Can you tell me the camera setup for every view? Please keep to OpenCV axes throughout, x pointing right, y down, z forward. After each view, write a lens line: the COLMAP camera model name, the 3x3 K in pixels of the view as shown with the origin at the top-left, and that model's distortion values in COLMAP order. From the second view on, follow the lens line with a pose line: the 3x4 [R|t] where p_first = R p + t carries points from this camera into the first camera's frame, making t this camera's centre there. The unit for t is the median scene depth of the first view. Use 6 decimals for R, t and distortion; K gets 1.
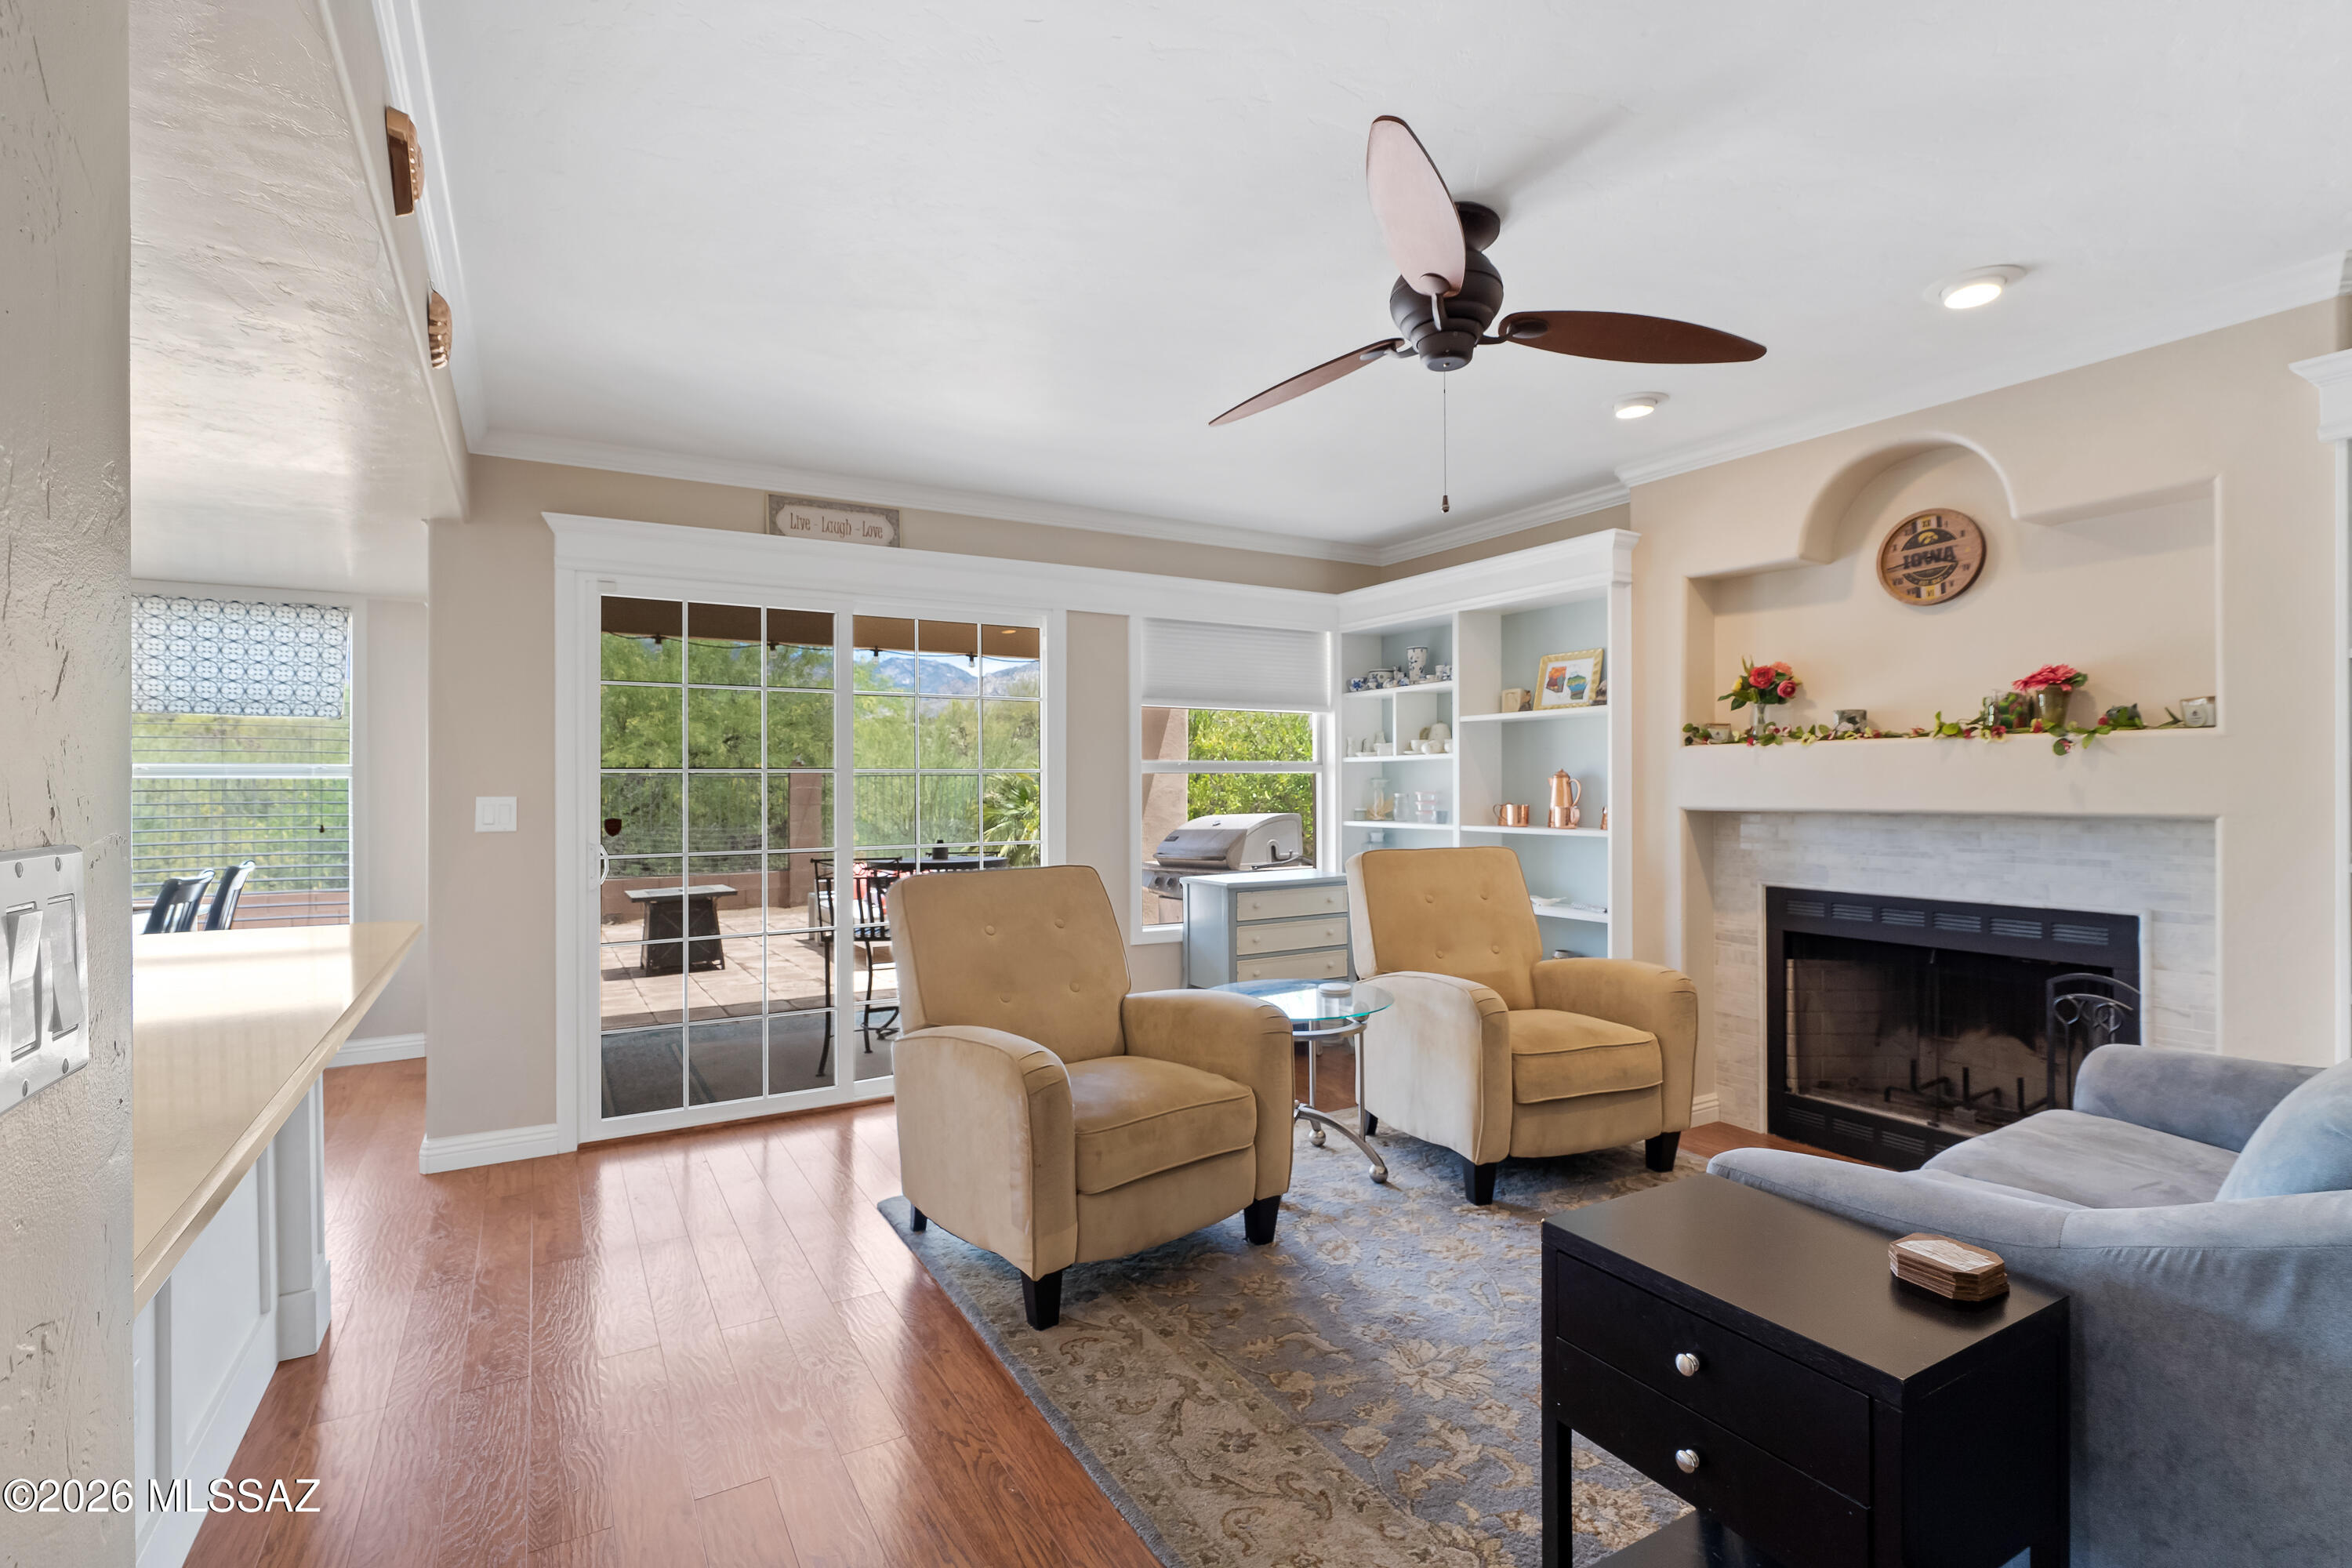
lens RADIAL K [[1080.6, 0, 1160.6], [0, 1080.6, 780.6], [0, 0, 1]] dist [-0.012476, 0.000011]
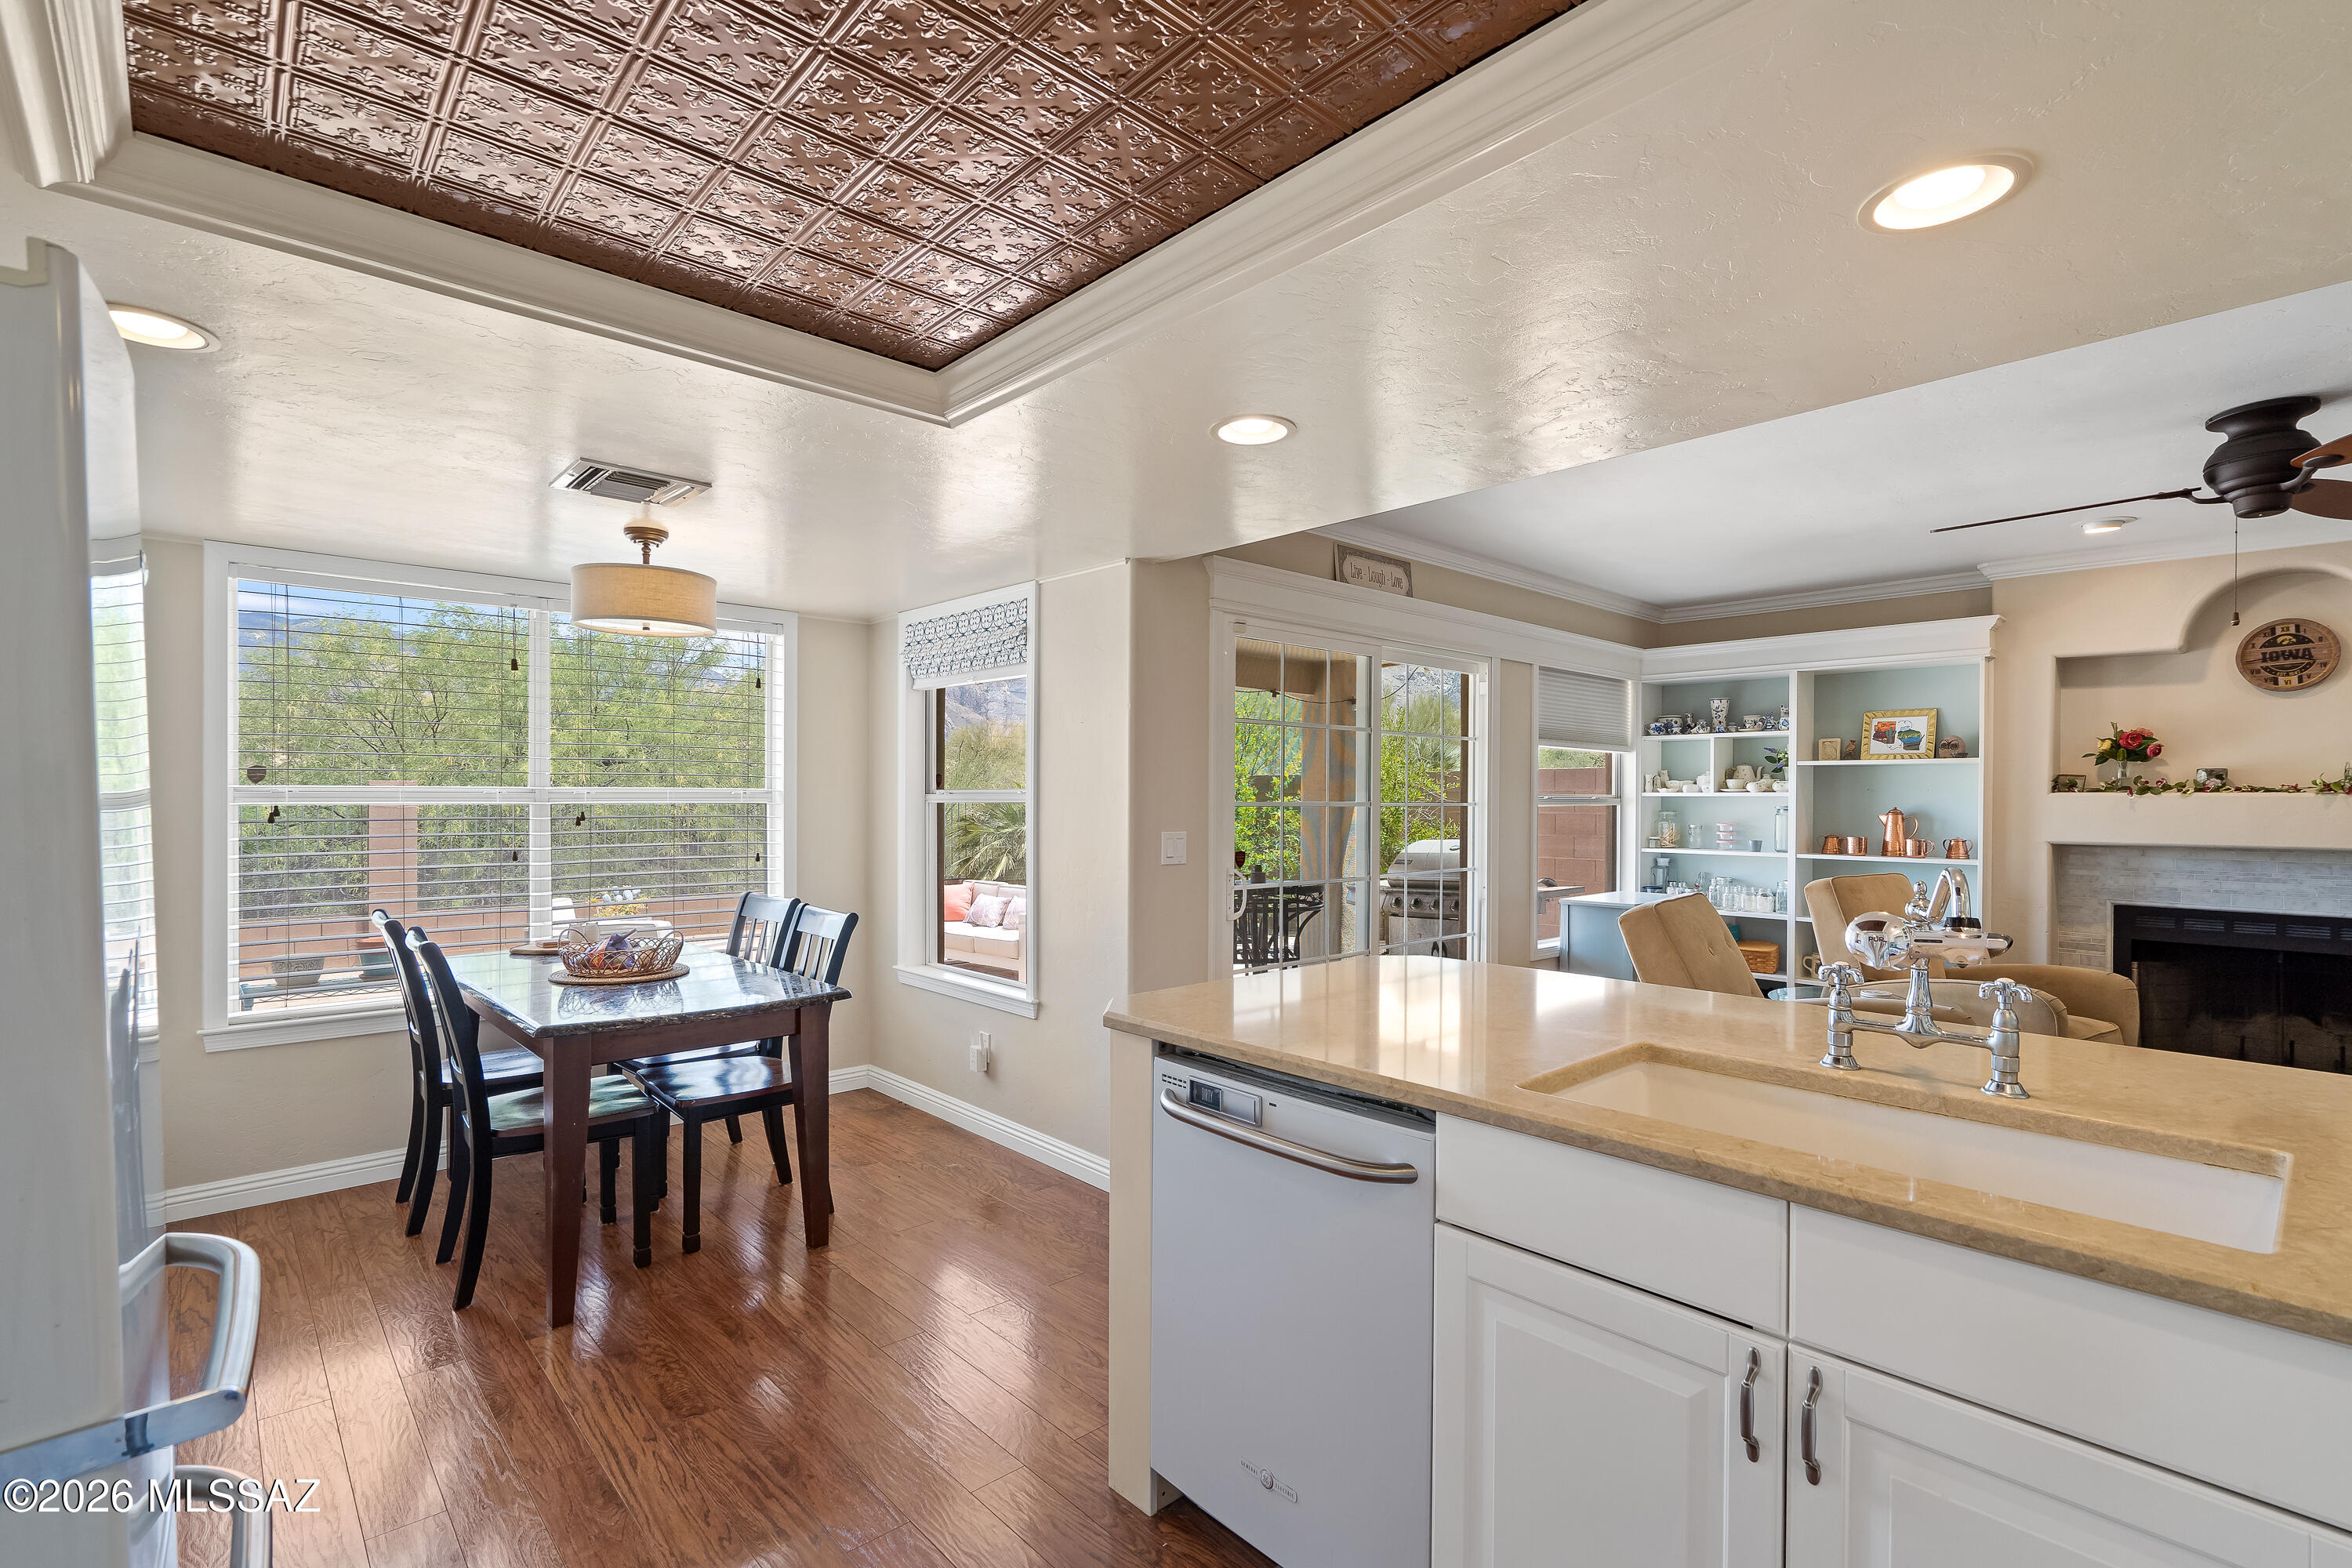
lens RADIAL K [[1076.7, 0, 1164.1], [0, 1076.7, 796.0], [0, 0, 1]] dist [-0.001958, -0.000046]
pose [[0.977808, 0.011233, 0.209203, -0.808788], [-0.011441, 0.999935, -0.000216, -0.016612], [-0.209192, -0.002182, 0.977872, -0.002454]]
